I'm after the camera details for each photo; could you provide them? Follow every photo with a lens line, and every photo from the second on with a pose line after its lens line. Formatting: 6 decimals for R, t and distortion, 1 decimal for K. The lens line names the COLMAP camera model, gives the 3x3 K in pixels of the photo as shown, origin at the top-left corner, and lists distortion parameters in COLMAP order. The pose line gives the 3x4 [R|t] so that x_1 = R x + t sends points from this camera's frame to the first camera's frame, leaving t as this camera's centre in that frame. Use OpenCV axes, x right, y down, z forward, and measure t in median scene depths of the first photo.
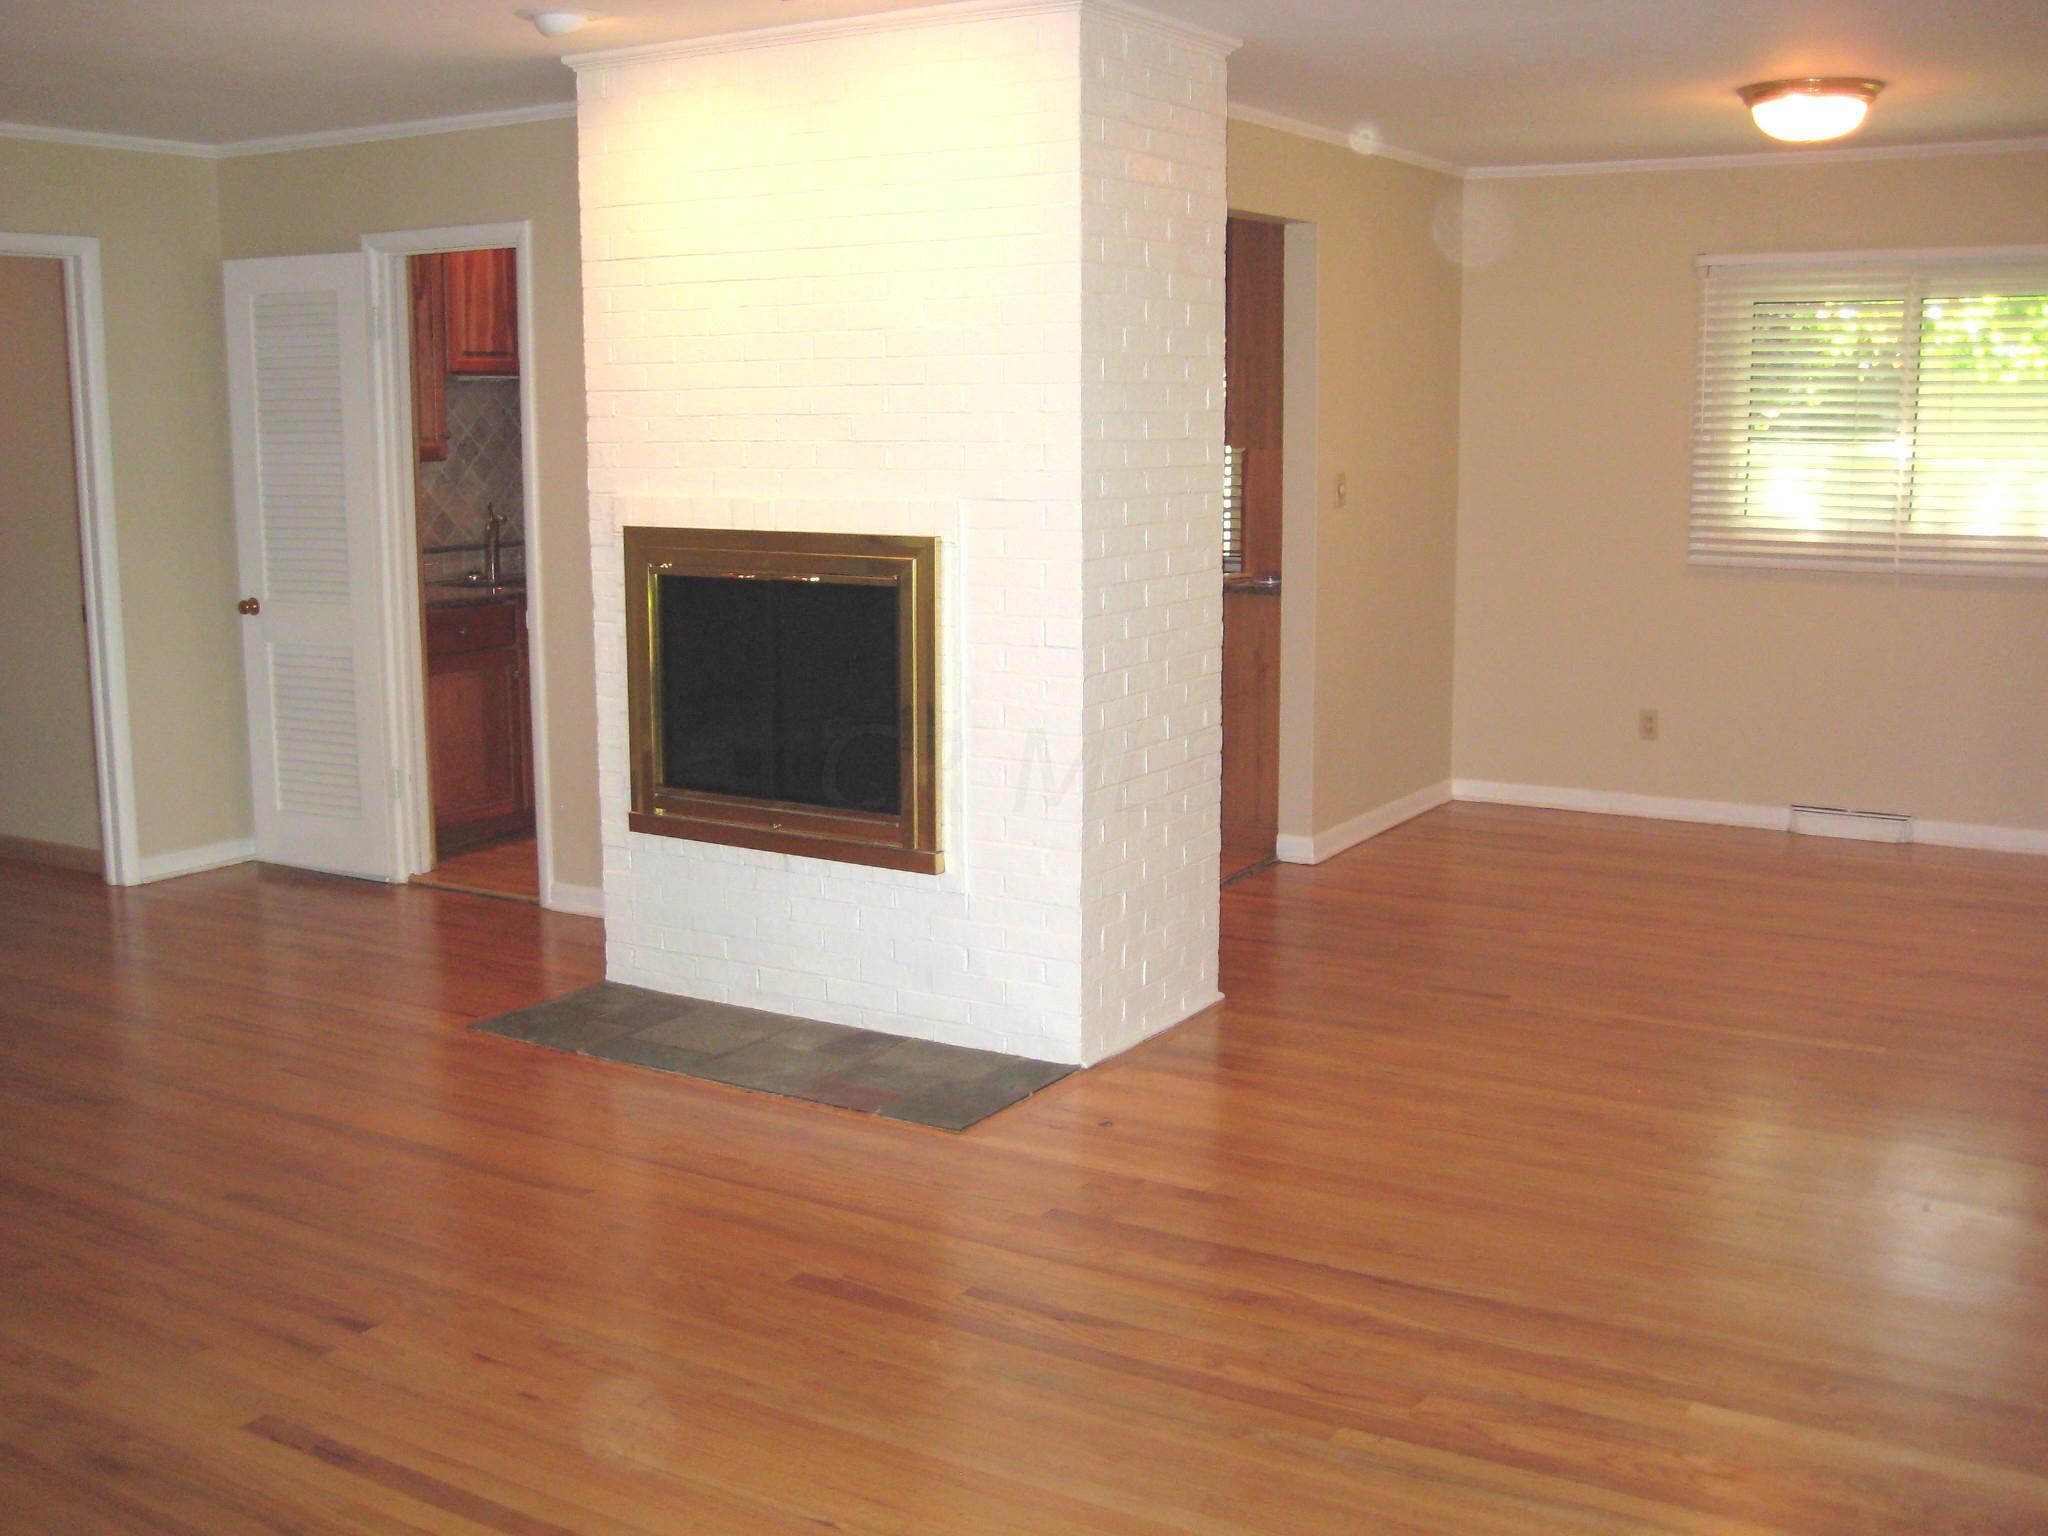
lens RADIAL K [[2139.6, 0, 998.3], [0, 2139.6, 767.8], [0, 0, 1]] dist [-0.168727, 0.223009]
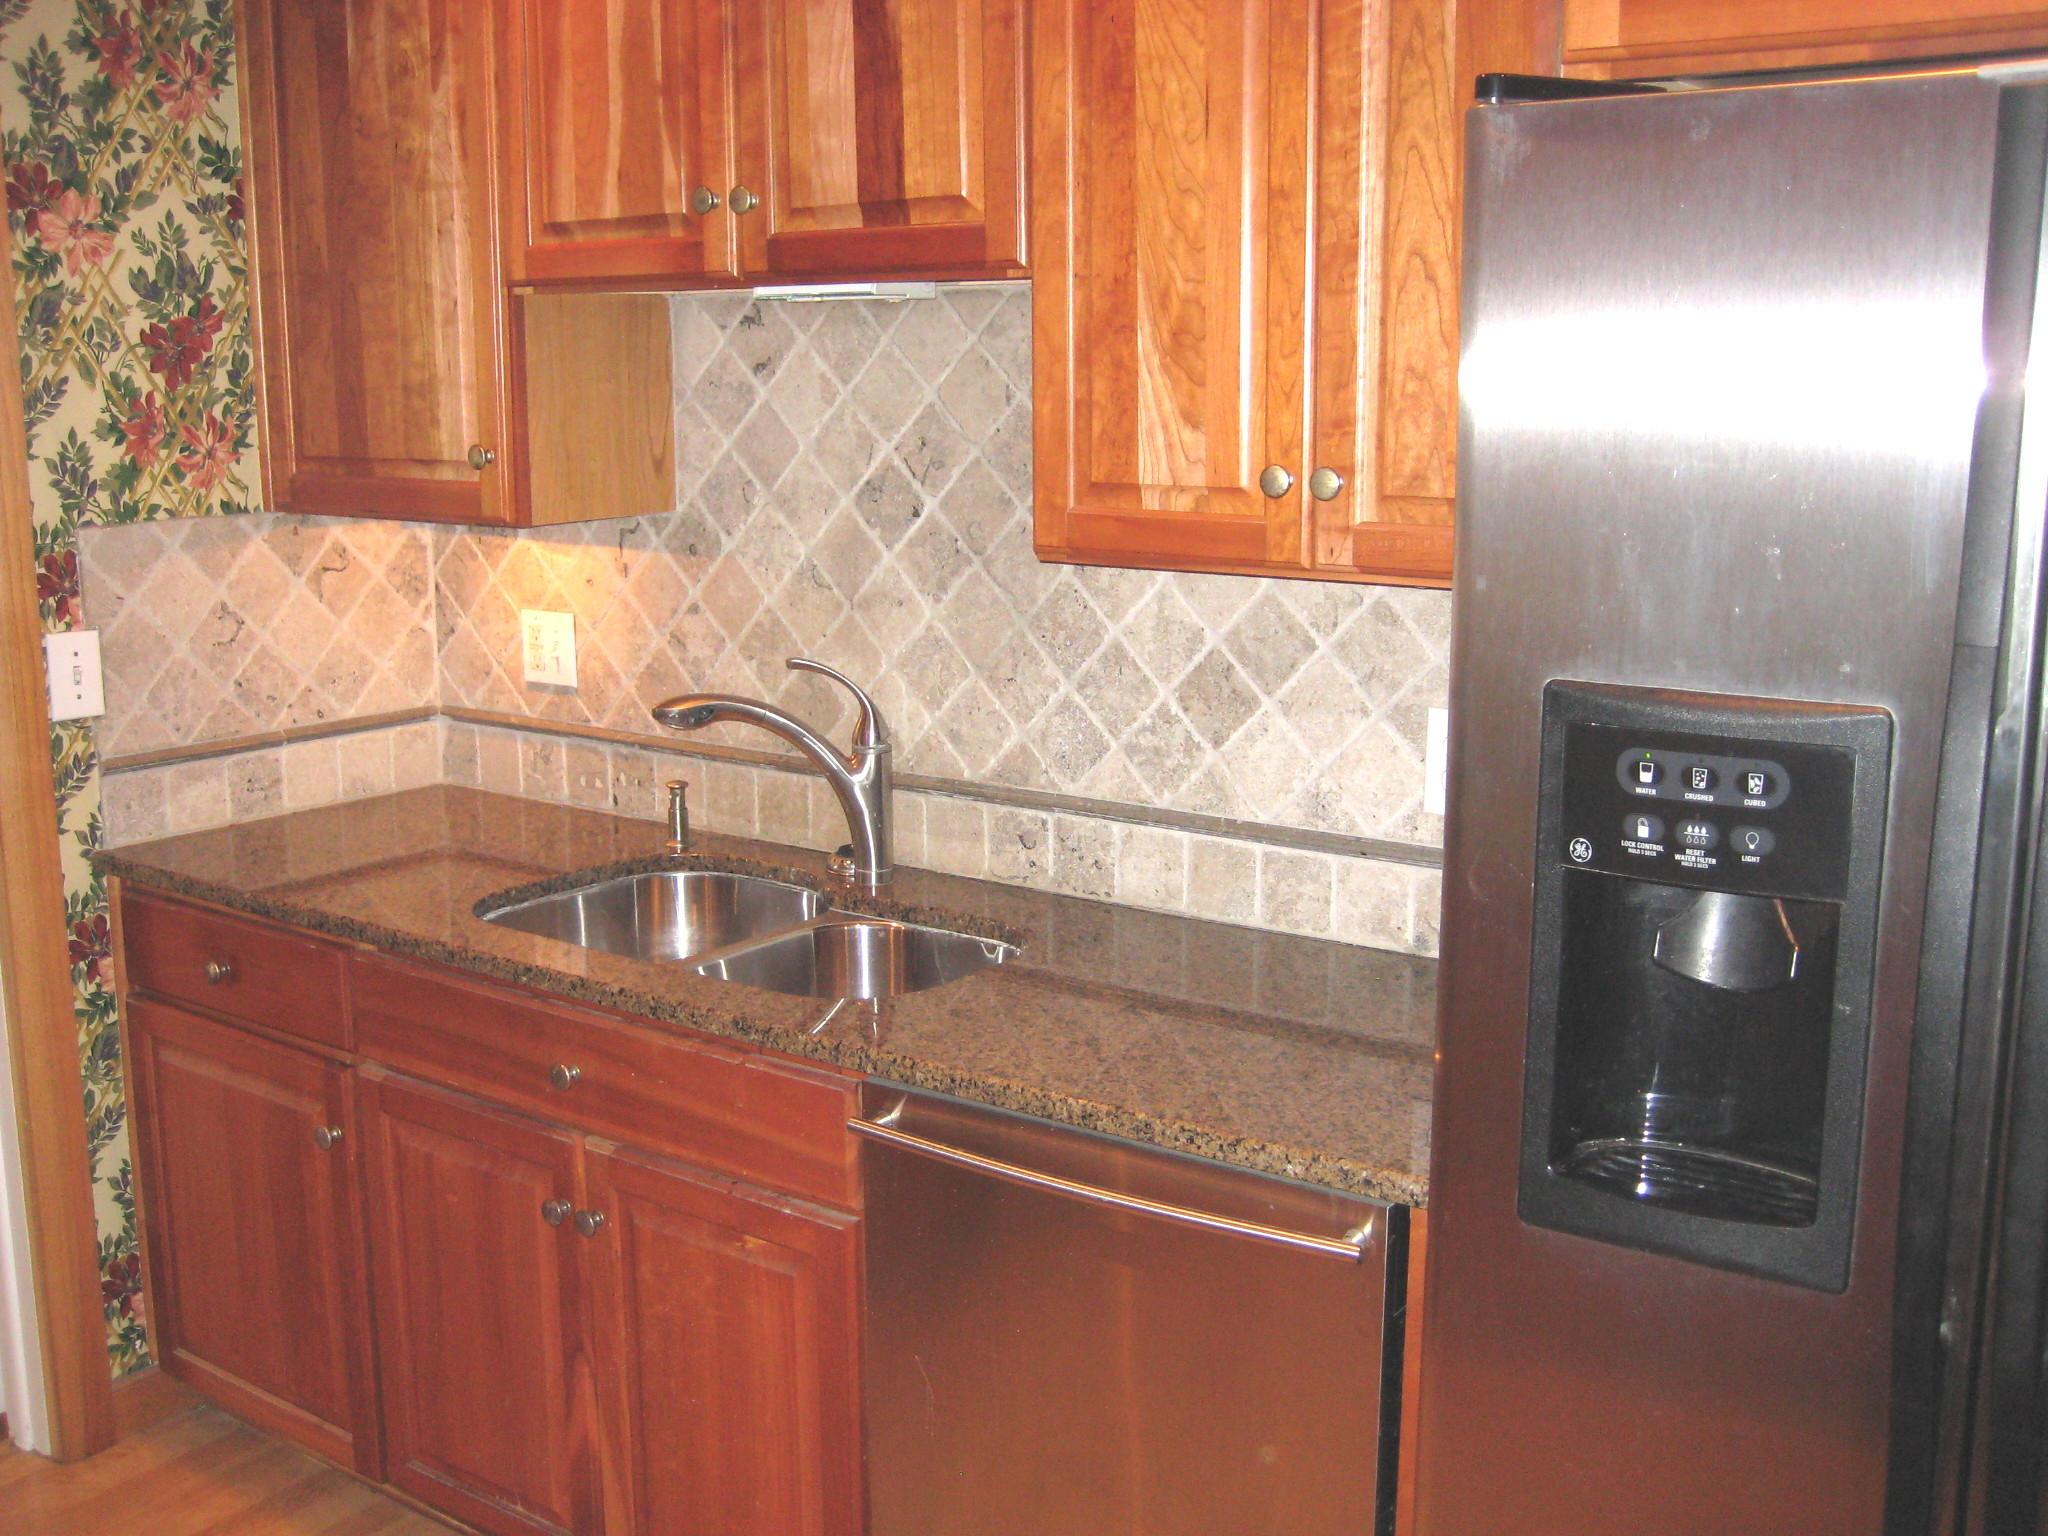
lens RADIAL K [[2139.6, 0, 998.3], [0, 2139.6, 767.8], [0, 0, 1]] dist [-0.168727, 0.223009]
pose [[-0.096046, 0.187264, -0.977603, 0.146186], [-0.161203, 0.966251, 0.200927, -0.270138], [0.982237, 0.176891, -0.062617, 1.555732]]
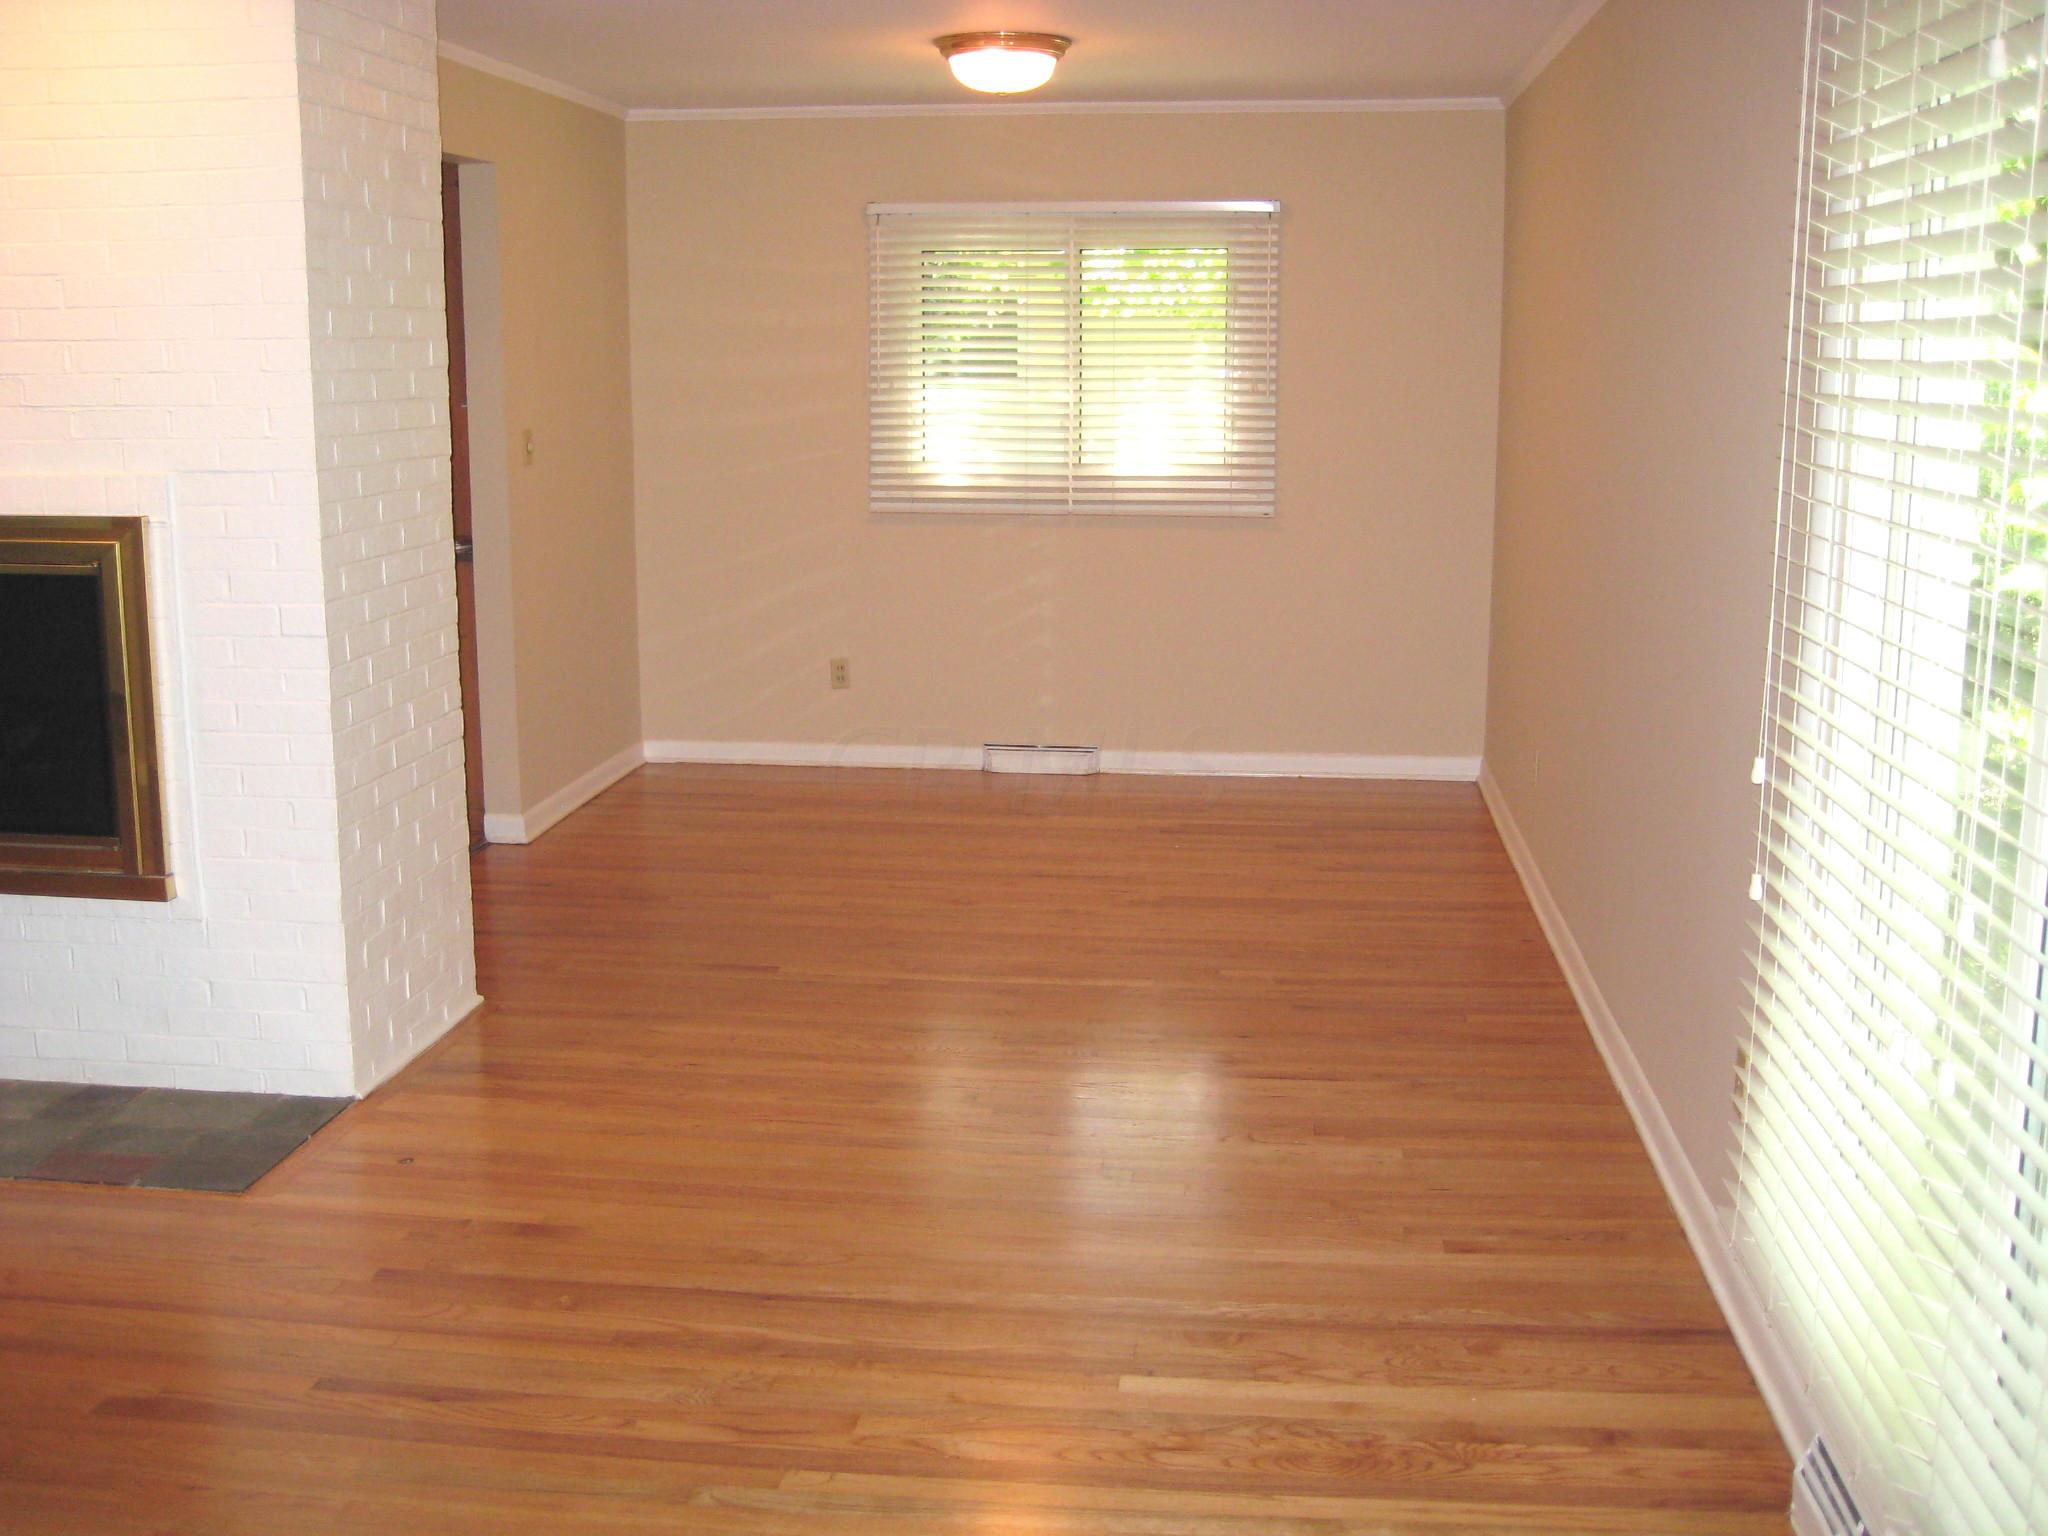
lens RADIAL K [[2139.6, 0, 998.3], [0, 2139.6, 767.8], [0, 0, 1]] dist [-0.168727, 0.223009]
pose [[0.907335, -0.074575, 0.413741, -0.065158], [0.064474, 0.997182, 0.038348, -0.014332], [-0.415435, -0.008119, 0.909587, 0.069484]]
